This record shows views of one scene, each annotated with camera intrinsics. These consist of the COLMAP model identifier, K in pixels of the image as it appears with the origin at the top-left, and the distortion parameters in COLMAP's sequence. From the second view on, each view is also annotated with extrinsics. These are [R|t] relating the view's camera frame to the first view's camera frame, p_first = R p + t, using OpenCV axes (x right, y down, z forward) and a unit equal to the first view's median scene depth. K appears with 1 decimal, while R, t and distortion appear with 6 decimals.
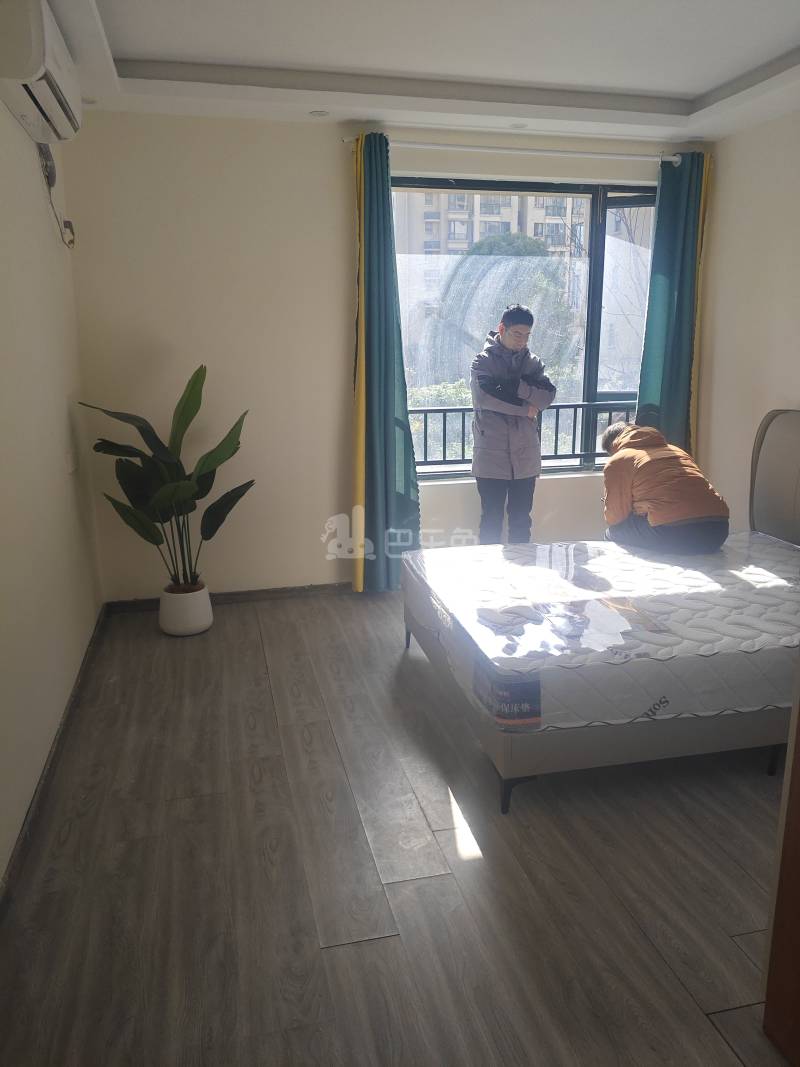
lens RADIAL K [[822.0, 0, 400.3], [0, 822.0, 534.9], [0, 0, 1]] dist [-0.003172, 0.000808]
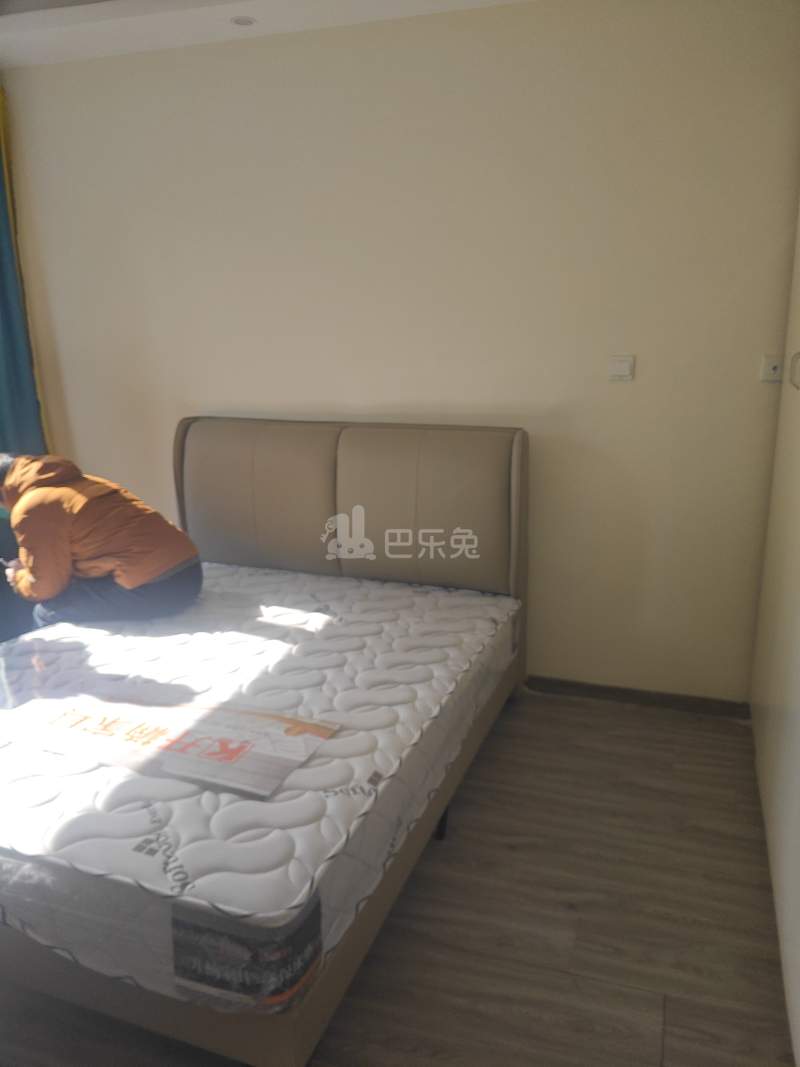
lens RADIAL K [[822.0, 0, 400.3], [0, 822.0, 534.9], [0, 0, 1]] dist [-0.003172, 0.000808]
pose [[0.514013, -0.200018, 0.834136, -0.163056], [0.195716, 0.974130, 0.112983, -0.089606], [-0.835156, 0.105180, 0.539863, 0.387609]]
